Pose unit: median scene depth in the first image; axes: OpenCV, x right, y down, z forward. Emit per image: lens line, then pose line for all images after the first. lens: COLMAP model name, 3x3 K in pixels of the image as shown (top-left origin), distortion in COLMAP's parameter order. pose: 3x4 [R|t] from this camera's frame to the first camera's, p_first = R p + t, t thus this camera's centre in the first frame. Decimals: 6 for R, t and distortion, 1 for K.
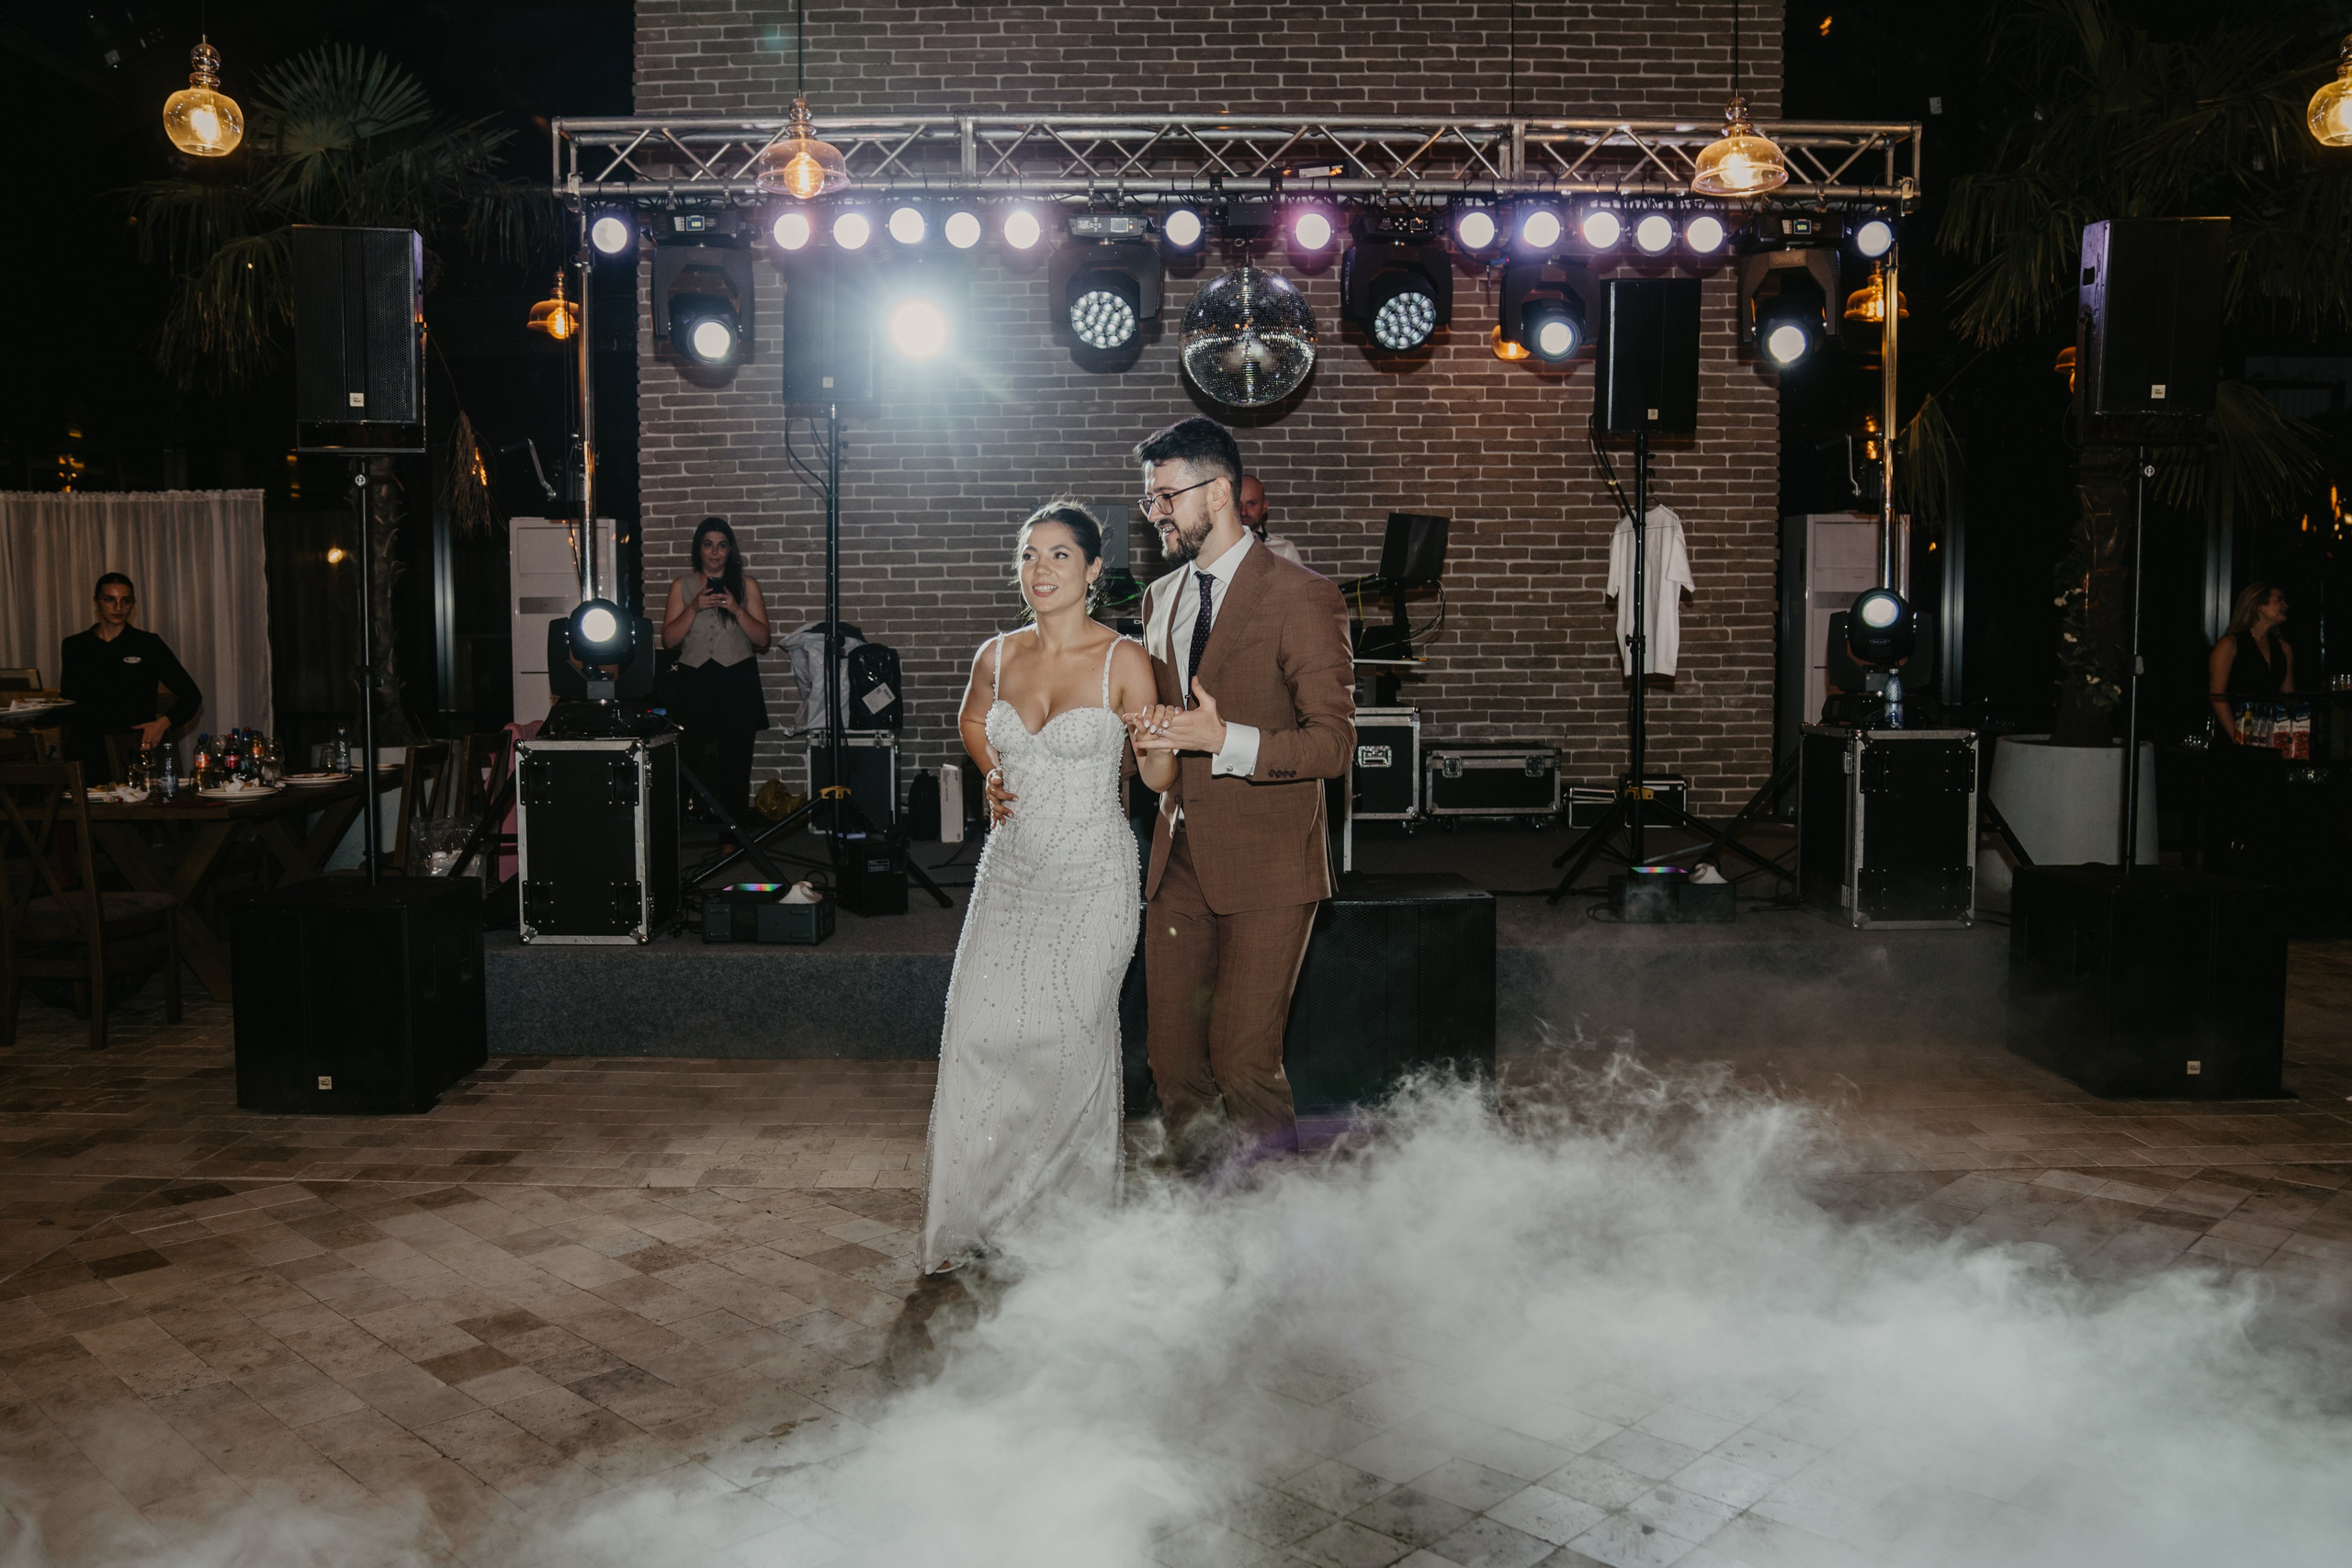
lens RADIAL K [[1893.6, 0, 1116.7], [0, 1893.6, 781.9], [0, 0, 1]] dist [-0.134364, 0.105382]
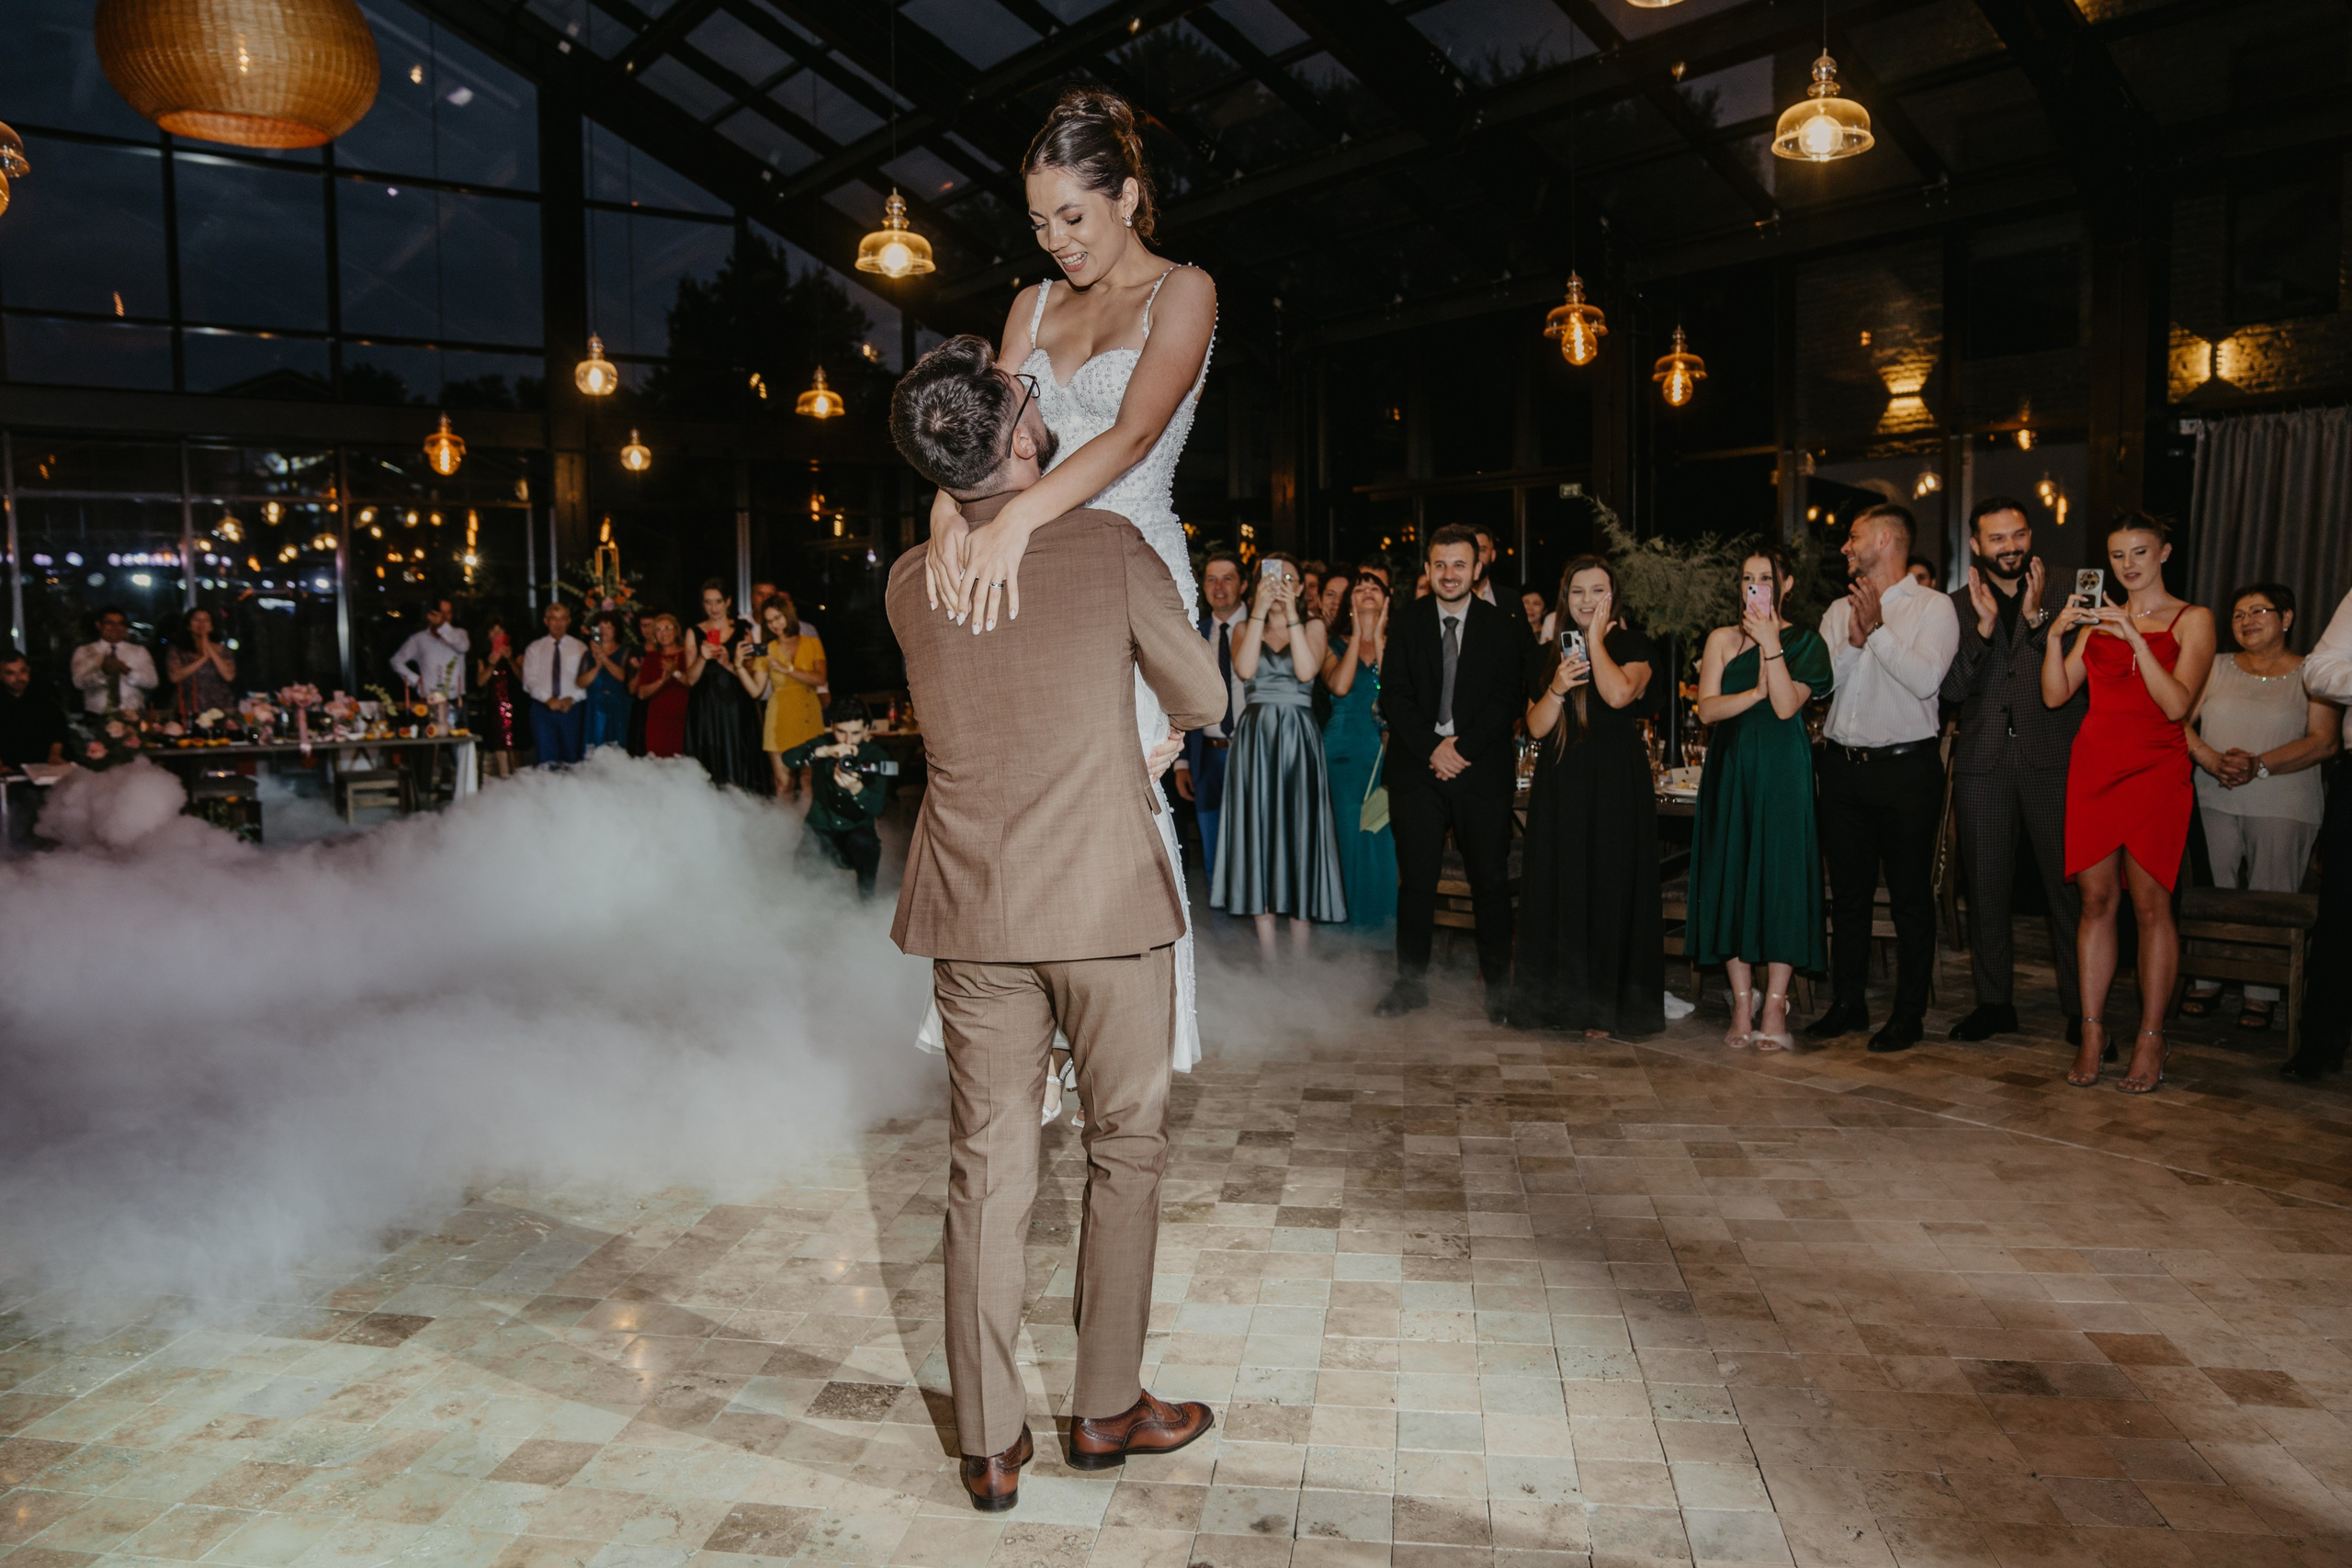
lens RADIAL K [[1695.4, 0, 1176.7], [0, 1695.4, 783.3], [0, 0, 1]] dist [-0.126113, 0.101115]
pose [[-0.793315, 0.069583, -0.604821, 0.286999], [-0.034301, 0.986761, 0.158515, -0.055550], [0.607844, 0.146498, -0.780426, 0.654521]]
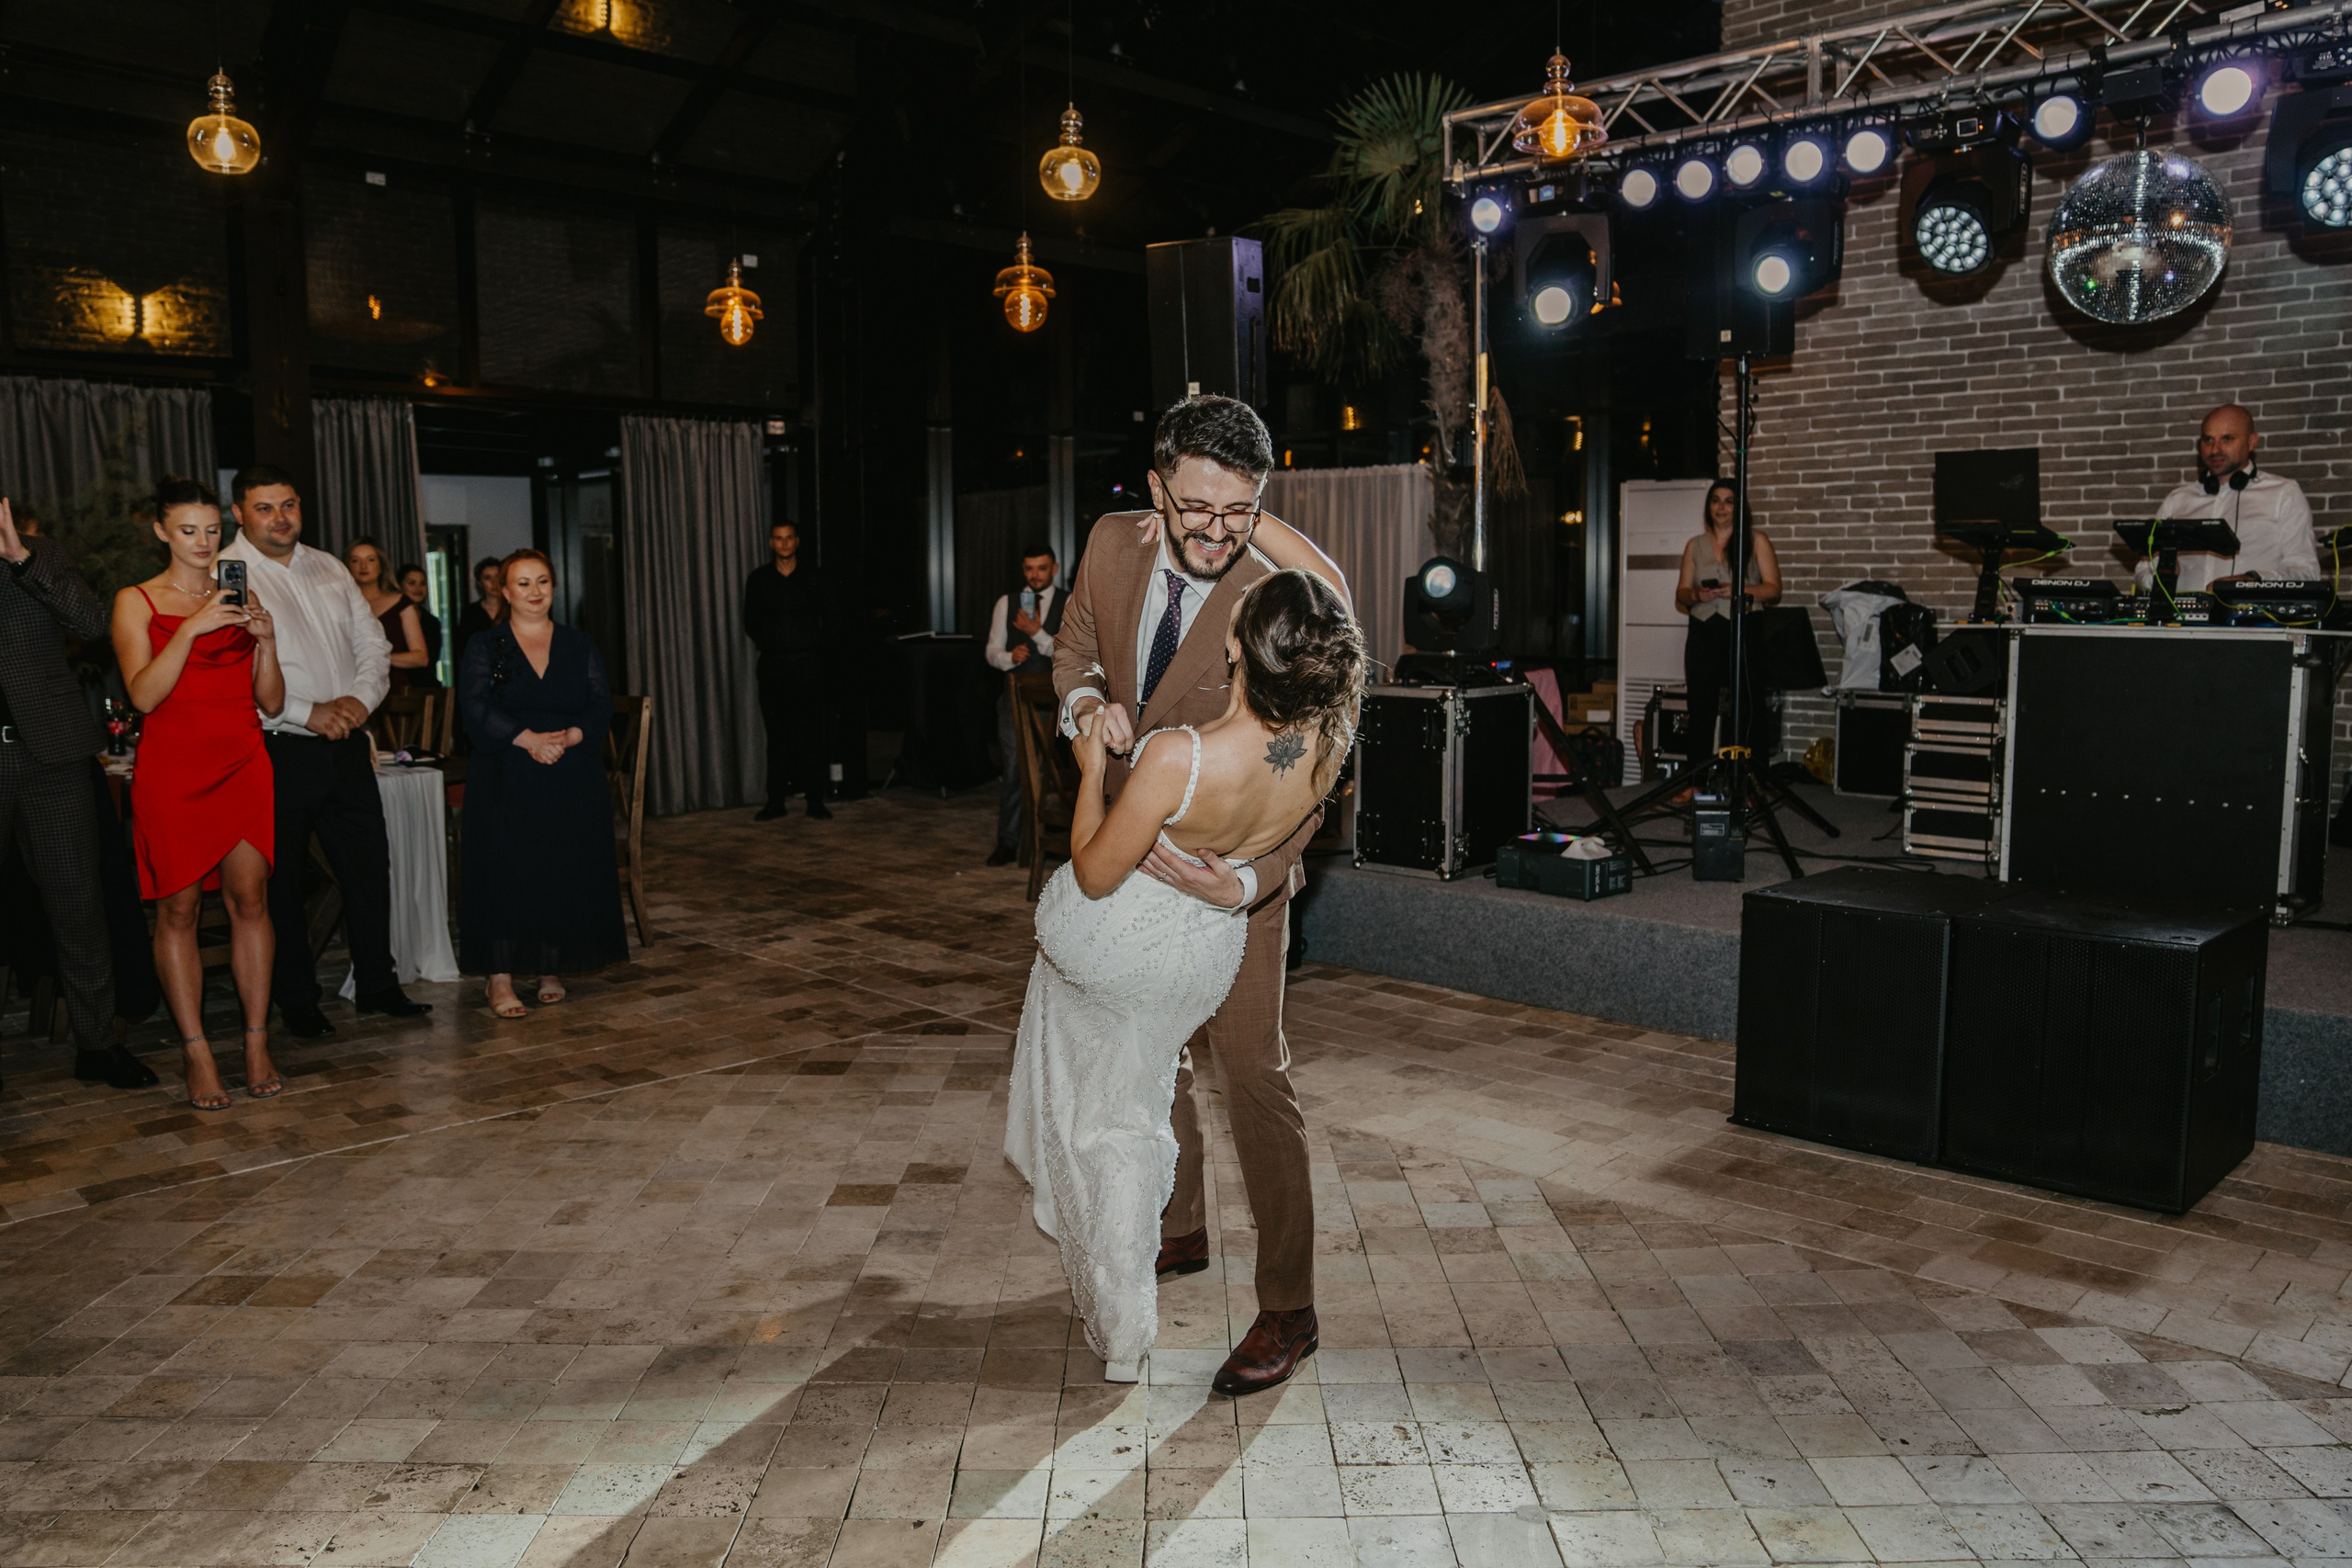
lens RADIAL K [[1708.9, 0, 1190.8], [0, 1708.9, 773.9], [0, 0, 1]] dist [-0.134722, 0.109228]
pose [[0.713985, 0.076315, -0.695989, 0.272828], [-0.054290, 0.997084, 0.053635, -0.015922], [0.698053, -0.000509, 0.716046, 0.174808]]
